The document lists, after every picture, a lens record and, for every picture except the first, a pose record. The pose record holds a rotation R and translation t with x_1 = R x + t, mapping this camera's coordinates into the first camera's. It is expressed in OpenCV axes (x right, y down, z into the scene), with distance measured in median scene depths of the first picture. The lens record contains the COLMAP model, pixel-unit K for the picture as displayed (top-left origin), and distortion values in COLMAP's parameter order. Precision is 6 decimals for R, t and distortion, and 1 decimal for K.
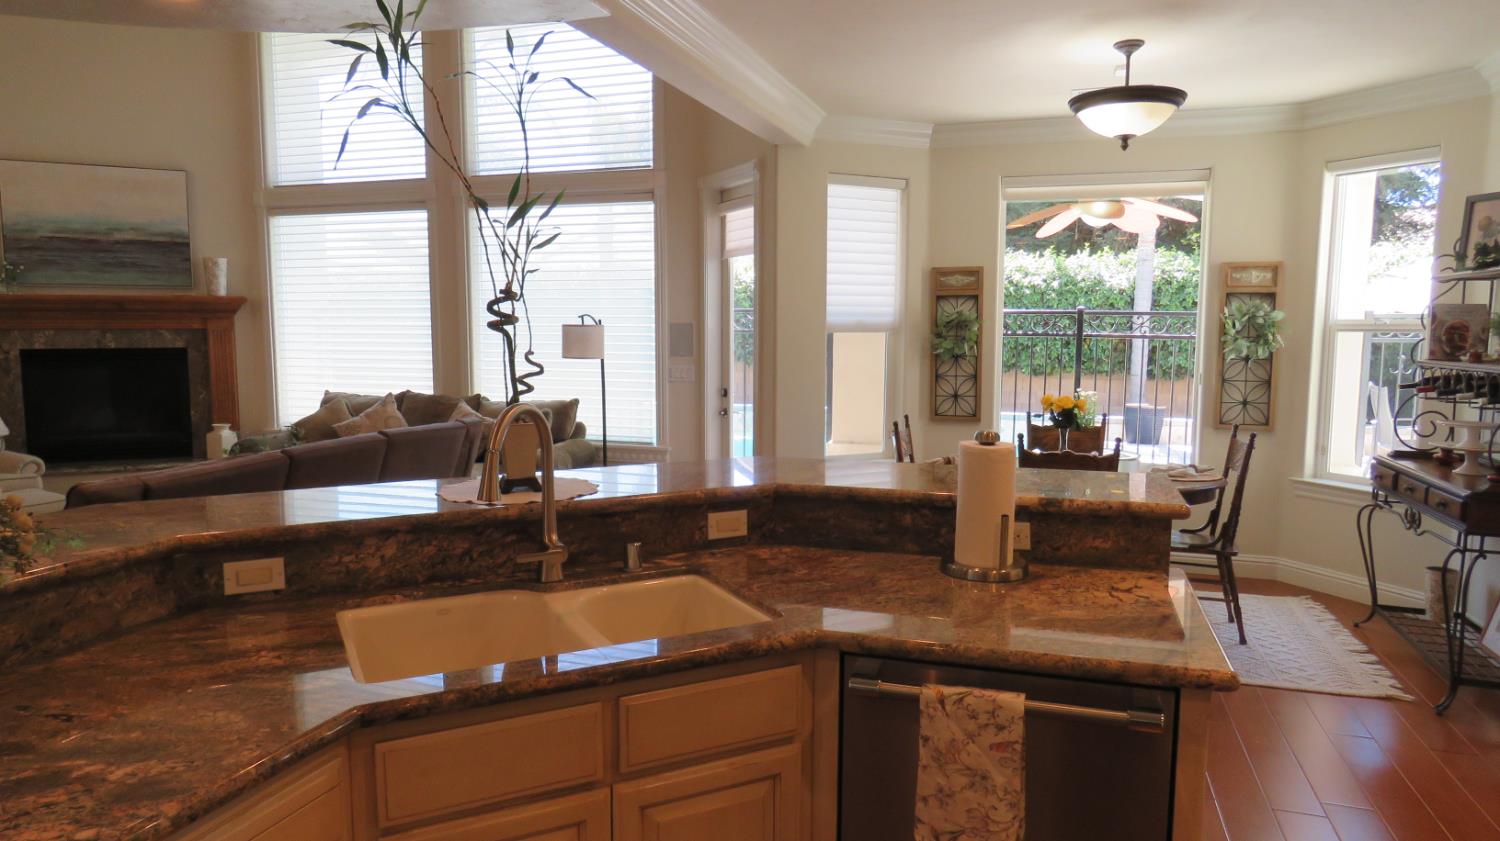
lens RADIAL K [[972.4, 0, 750.0], [0, 972.4, 420.5], [0, 0, 1]] dist [-0.006117, -0.002313]
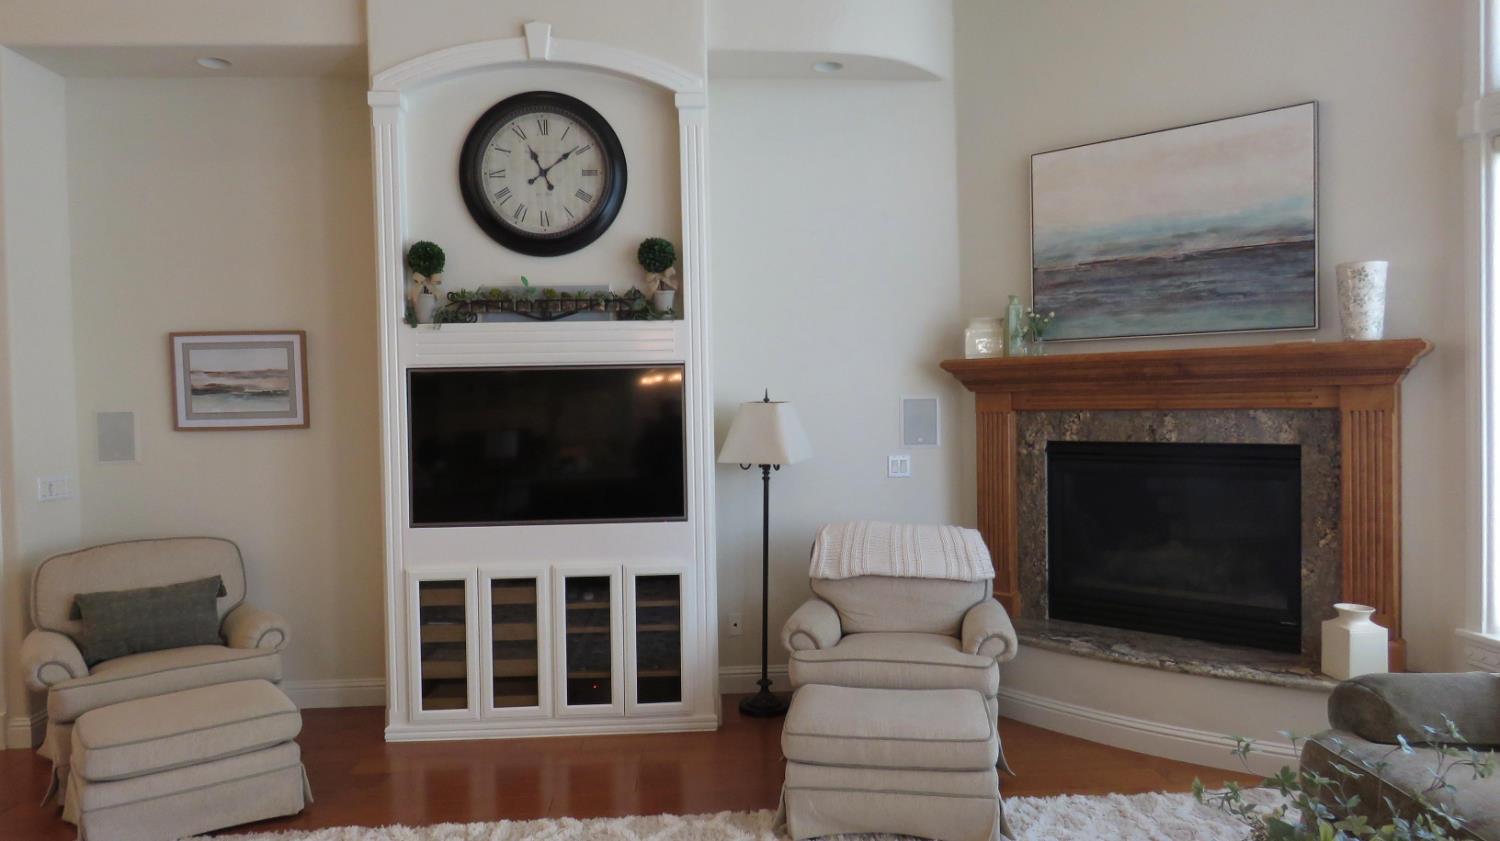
lens RADIAL K [[959.8, 0, 750.0], [0, 959.8, 420.5], [0, 0, 1]] dist [-0.001956, 0.003551]
pose [[0.372486, 0.009103, -0.927993, -0.222668], [-0.077884, 0.996731, -0.021485, -0.055784], [0.924764, 0.080279, 0.371977, 0.554441]]
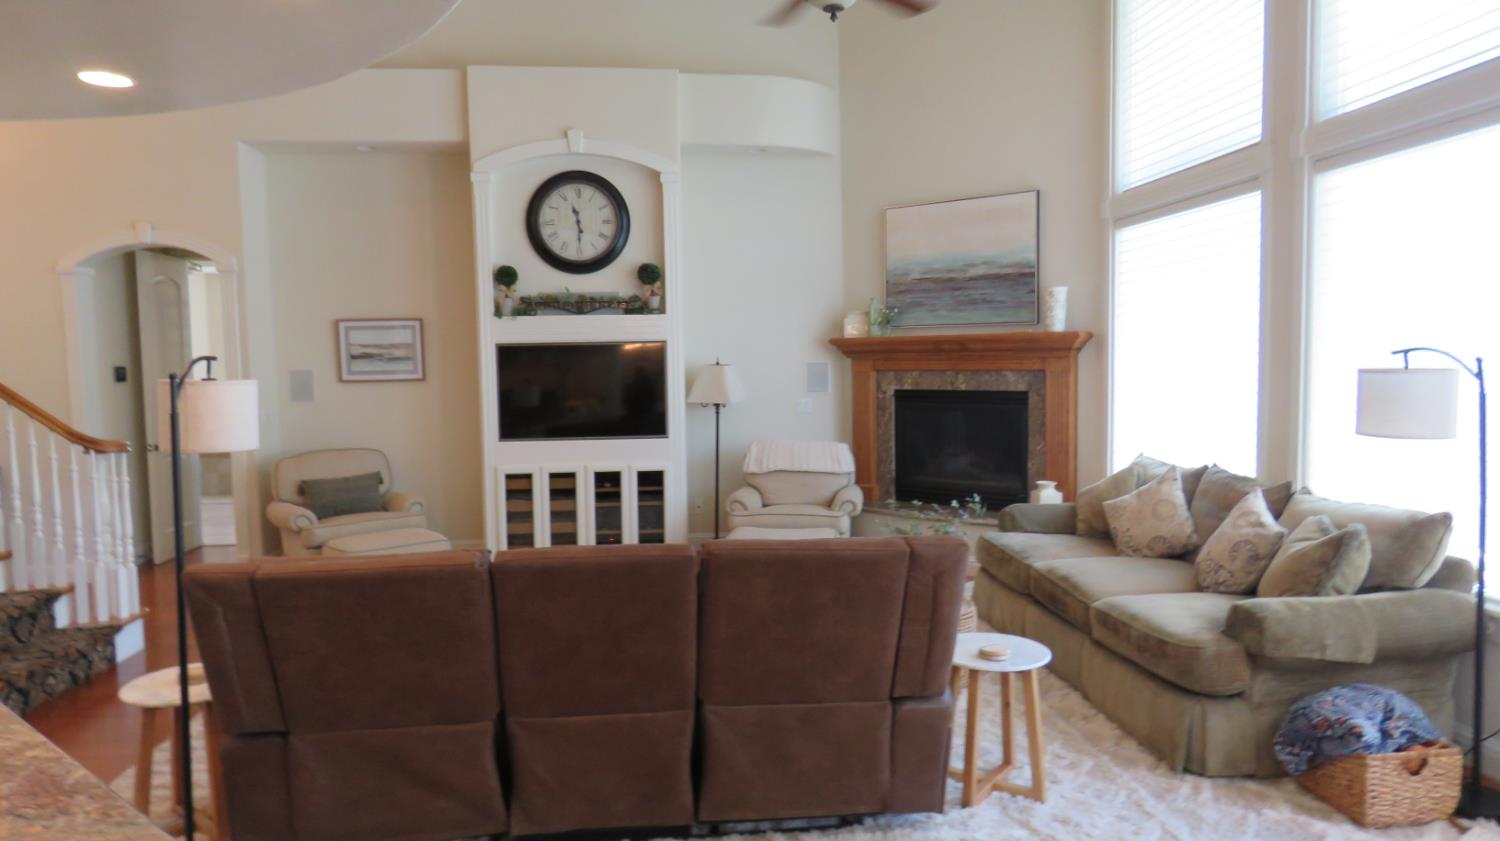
lens RADIAL K [[959.8, 0, 750.0], [0, 959.8, 420.5], [0, 0, 1]] dist [-0.001956, 0.003551]
pose [[0.402073, 0.051216, -0.914174, 0.120151], [-0.079177, 0.996639, 0.021012, -0.048188], [0.912178, 0.063933, 0.404776, 0.429982]]
